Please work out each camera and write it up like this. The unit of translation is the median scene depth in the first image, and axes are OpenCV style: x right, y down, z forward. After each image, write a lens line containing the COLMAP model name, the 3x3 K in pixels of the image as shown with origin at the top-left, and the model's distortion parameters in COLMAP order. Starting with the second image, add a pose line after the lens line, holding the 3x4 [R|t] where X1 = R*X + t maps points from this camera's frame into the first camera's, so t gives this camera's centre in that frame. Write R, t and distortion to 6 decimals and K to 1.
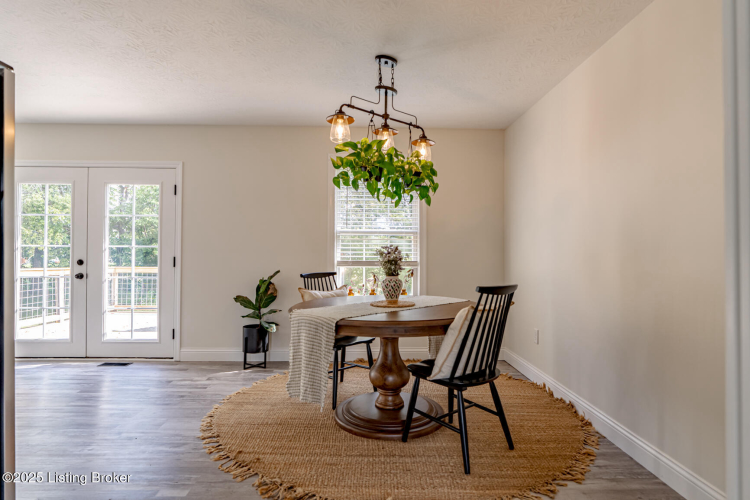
lens RADIAL K [[402.4, 0, 371.1], [0, 402.4, 252.4], [0, 0, 1]] dist [-0.000562, -0.000016]
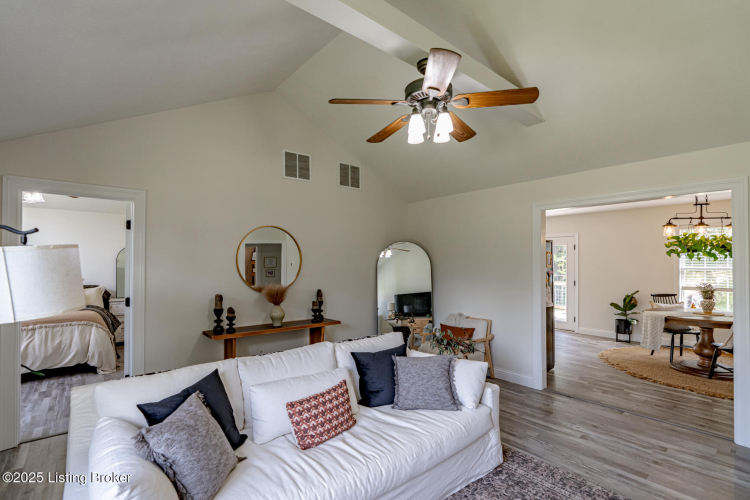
lens RADIAL K [[353.0, 0, 371.7], [0, 353.0, 262.4], [0, 0, 1]] dist [0.004734, 0.000957]
pose [[0.630554, -0.008183, -0.776102, 0.286117], [0.009654, 0.999950, -0.002700, -0.102329], [0.776085, -0.005790, 0.630601, -1.062941]]
